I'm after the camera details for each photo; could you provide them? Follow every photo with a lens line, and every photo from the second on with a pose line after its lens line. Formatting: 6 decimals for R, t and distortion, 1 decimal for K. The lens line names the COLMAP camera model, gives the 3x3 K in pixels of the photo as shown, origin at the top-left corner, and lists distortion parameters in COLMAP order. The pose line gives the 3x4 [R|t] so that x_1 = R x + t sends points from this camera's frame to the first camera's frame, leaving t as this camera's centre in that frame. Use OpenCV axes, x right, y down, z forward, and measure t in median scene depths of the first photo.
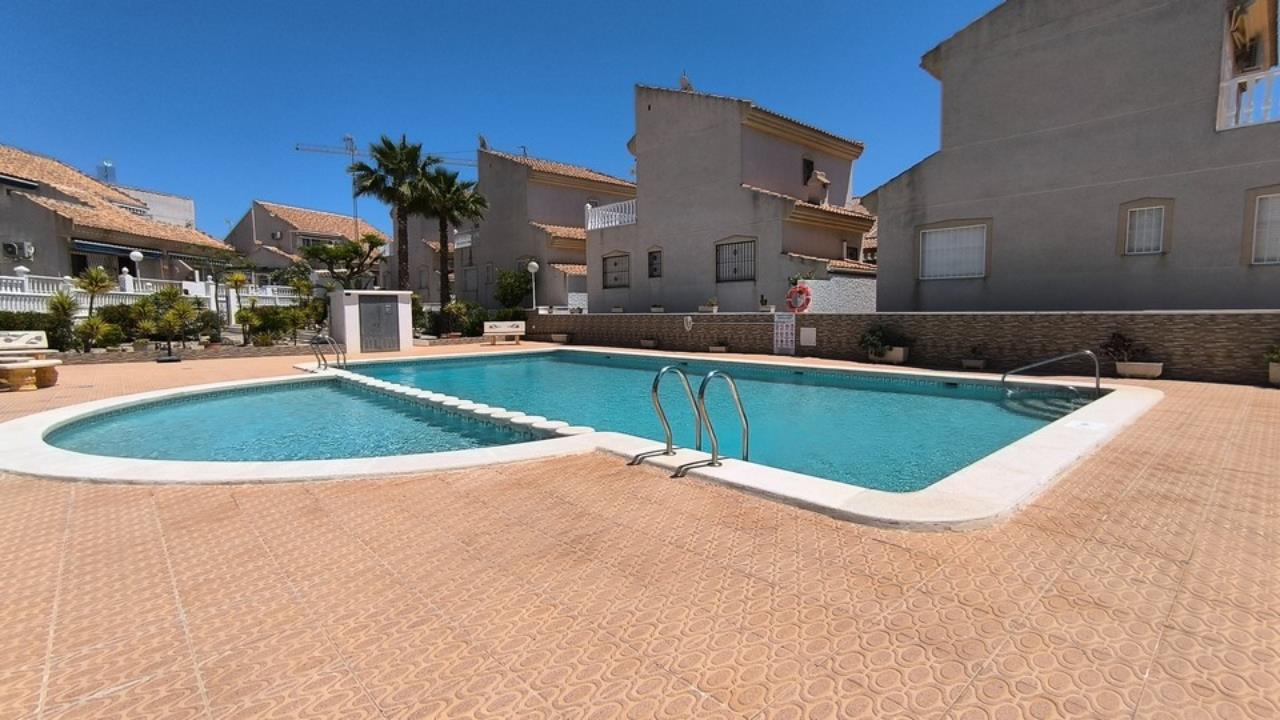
lens RADIAL K [[604.9, 0, 643.4], [0, 604.9, 361.9], [0, 0, 1]] dist [-0.034167, 0.018986]
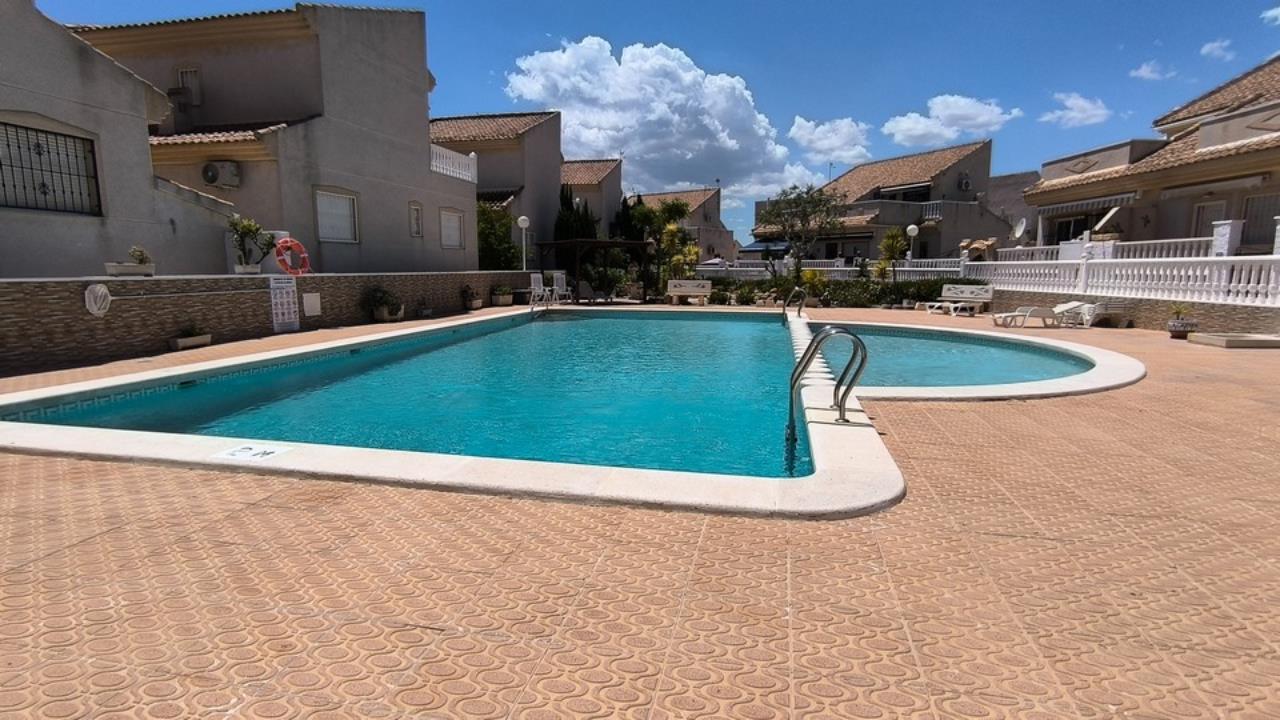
lens RADIAL K [[604.9, 0, 643.4], [0, 604.9, 361.9], [0, 0, 1]] dist [-0.034167, 0.018986]
pose [[-0.560849, -0.103301, 0.821448, -0.609750], [0.096520, 0.977262, 0.188795, -0.072159], [-0.822273, 0.185172, -0.538126, 1.044575]]
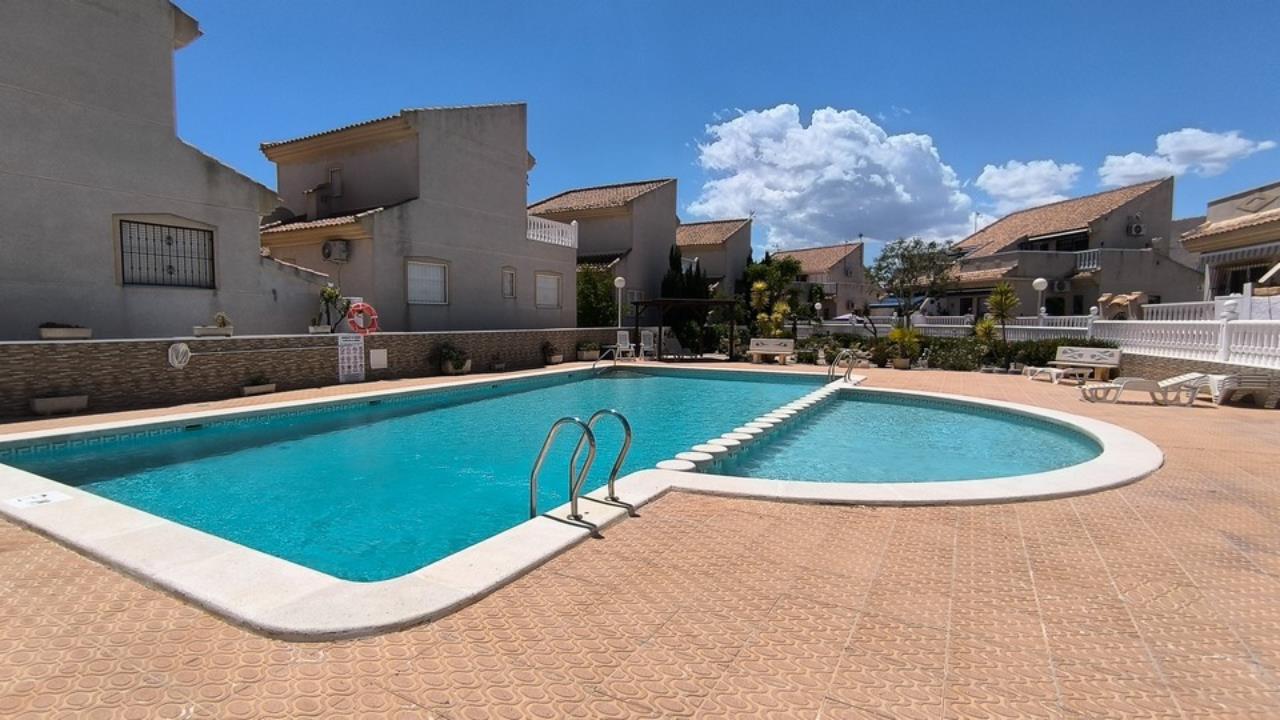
lens RADIAL K [[584.5, 0, 641.5], [0, 584.5, 355.8], [0, 0, 1]] dist [-0.031645, 0.015956]
pose [[-0.309067, -0.033612, 0.950446, -0.673778], [0.101474, 0.992505, 0.068097, -0.064065], [-0.945611, 0.117492, -0.303339, 0.859339]]
